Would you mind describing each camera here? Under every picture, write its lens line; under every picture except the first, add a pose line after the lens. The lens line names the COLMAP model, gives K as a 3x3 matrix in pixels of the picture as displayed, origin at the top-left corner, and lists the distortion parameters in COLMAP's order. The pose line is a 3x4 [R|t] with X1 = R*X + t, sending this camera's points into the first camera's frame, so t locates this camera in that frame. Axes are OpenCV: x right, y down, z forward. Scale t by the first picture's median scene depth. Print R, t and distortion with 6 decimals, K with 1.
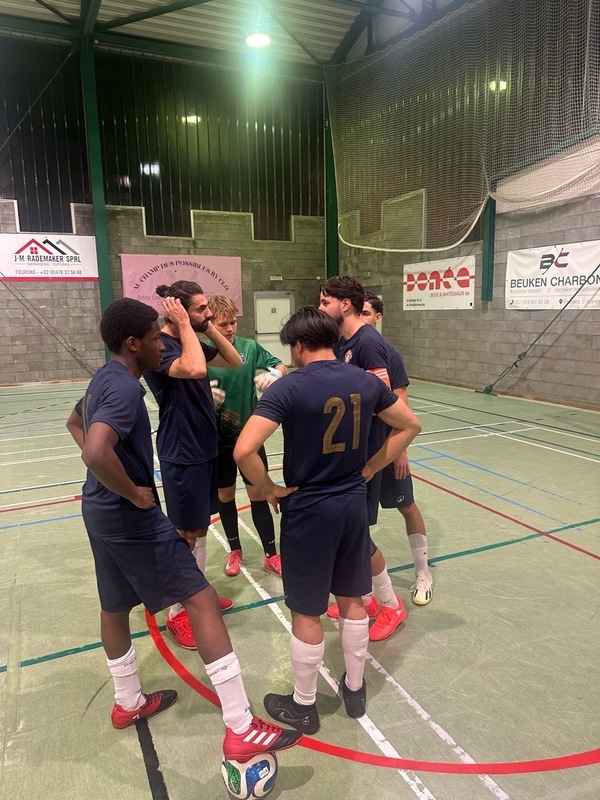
lens RADIAL K [[565.7, 0, 299.9], [0, 565.7, 401.9], [0, 0, 1]] dist [-0.005635, -0.026608]
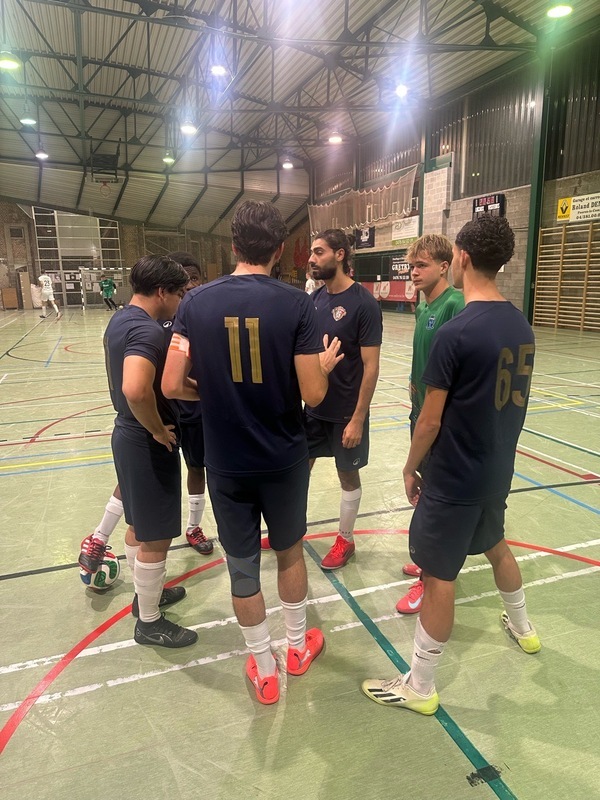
lens RADIAL K [[565.7, 0, 300.8], [0, 565.7, 397.8], [0, 0, 1]] dist [-0.005635, -0.026608]
pose [[-0.088660, 0.247110, -0.964923, 0.982649], [-0.155581, 0.953412, 0.258458, -0.214011], [0.983836, 0.173039, -0.046084, 1.240965]]
